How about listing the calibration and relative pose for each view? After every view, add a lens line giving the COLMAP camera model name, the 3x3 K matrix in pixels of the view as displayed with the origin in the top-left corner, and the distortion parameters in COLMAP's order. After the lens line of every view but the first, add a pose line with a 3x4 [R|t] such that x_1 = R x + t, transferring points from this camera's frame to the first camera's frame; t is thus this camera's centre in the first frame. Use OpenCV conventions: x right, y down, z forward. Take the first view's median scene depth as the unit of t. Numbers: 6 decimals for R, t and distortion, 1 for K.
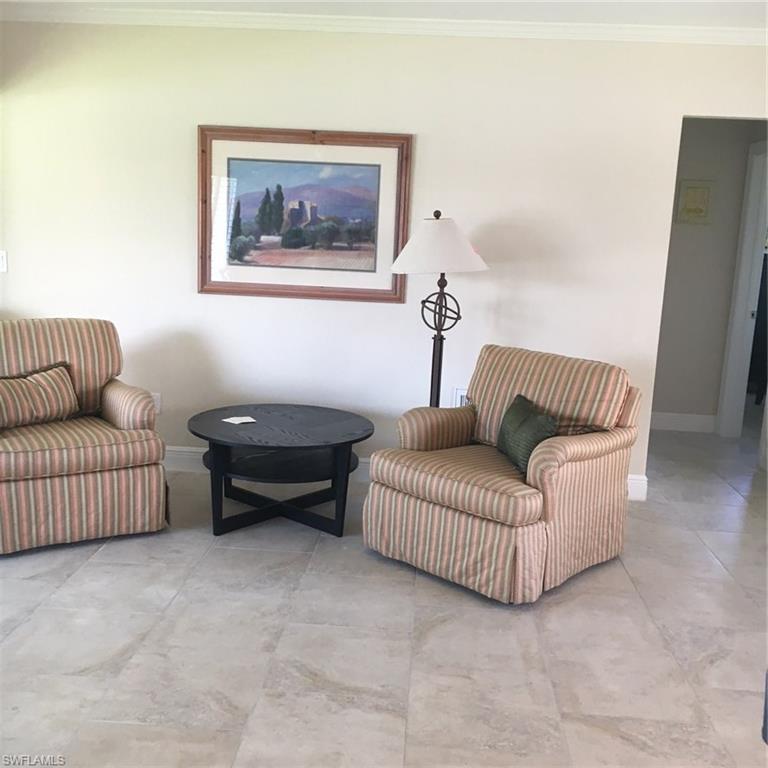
lens RADIAL K [[835.2, 0, 384.0], [0, 835.2, 384.0], [0, 0, 1]] dist [0.054431, 0.000047]
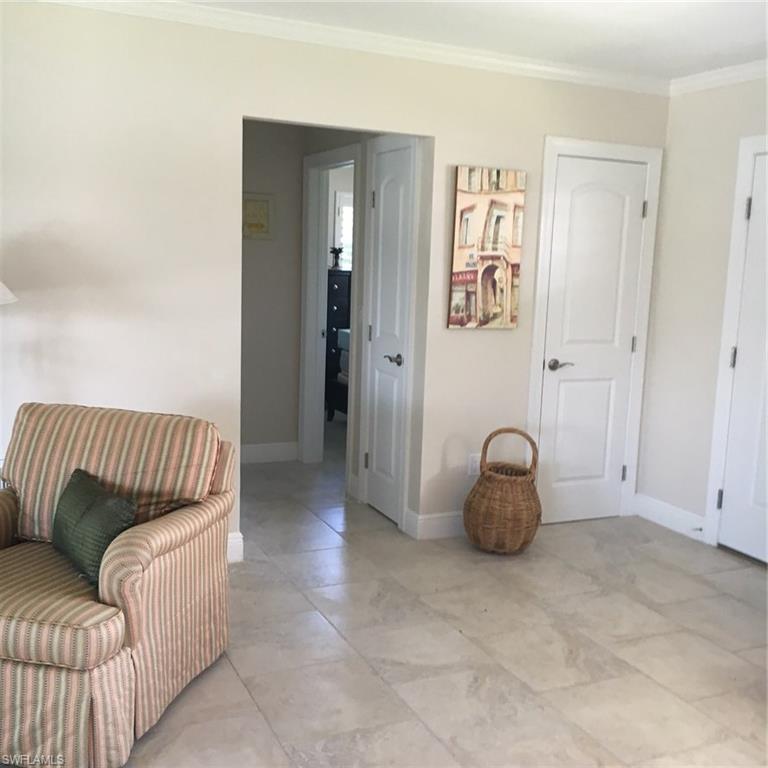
lens RADIAL K [[863.6, 0, 384.0], [0, 863.6, 384.0], [0, 0, 1]] dist [0.051146, -0.049450]
pose [[0.872717, -0.082917, 0.481134, 0.031631], [0.092362, 0.995717, 0.004067, -0.037757], [-0.479411, 0.040889, 0.876638, 0.176603]]
